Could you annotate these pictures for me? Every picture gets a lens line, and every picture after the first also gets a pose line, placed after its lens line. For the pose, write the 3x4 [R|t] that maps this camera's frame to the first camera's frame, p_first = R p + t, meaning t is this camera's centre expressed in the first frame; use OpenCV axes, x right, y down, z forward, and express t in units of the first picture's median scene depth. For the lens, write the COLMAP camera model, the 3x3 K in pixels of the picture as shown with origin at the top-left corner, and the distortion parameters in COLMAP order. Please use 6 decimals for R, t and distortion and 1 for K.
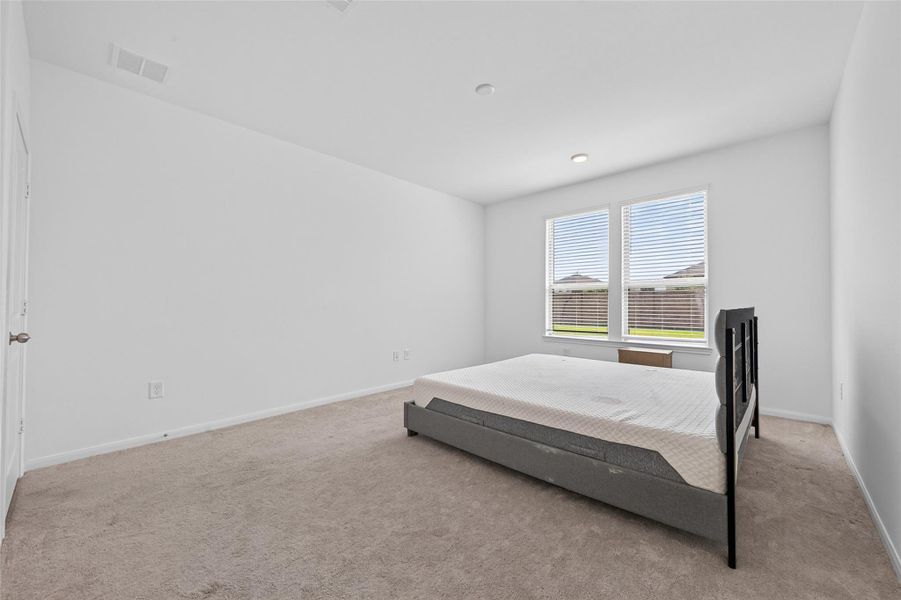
lens RADIAL K [[350.3, 0, 454.6], [0, 350.3, 301.8], [0, 0, 1]] dist [0.012790, -0.002568]
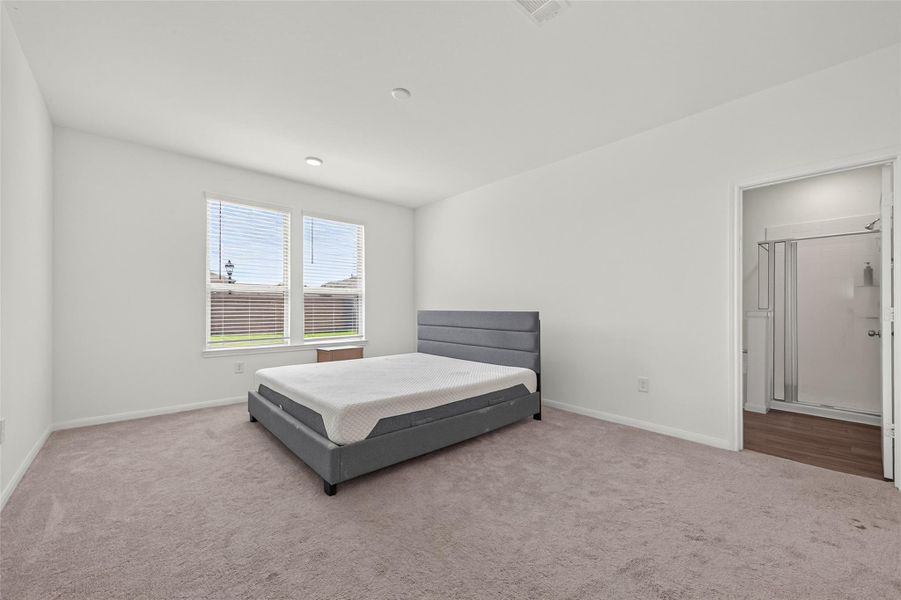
lens RADIAL K [[357.6, 0, 459.6], [0, 357.6, 305.0], [0, 0, 1]] dist [0.014231, -0.001415]
pose [[0.074362, 0.015098, 0.997117, -0.767052], [-0.009358, 0.999852, -0.014442, 0.008285], [-0.997187, -0.008257, 0.074493, 0.637119]]
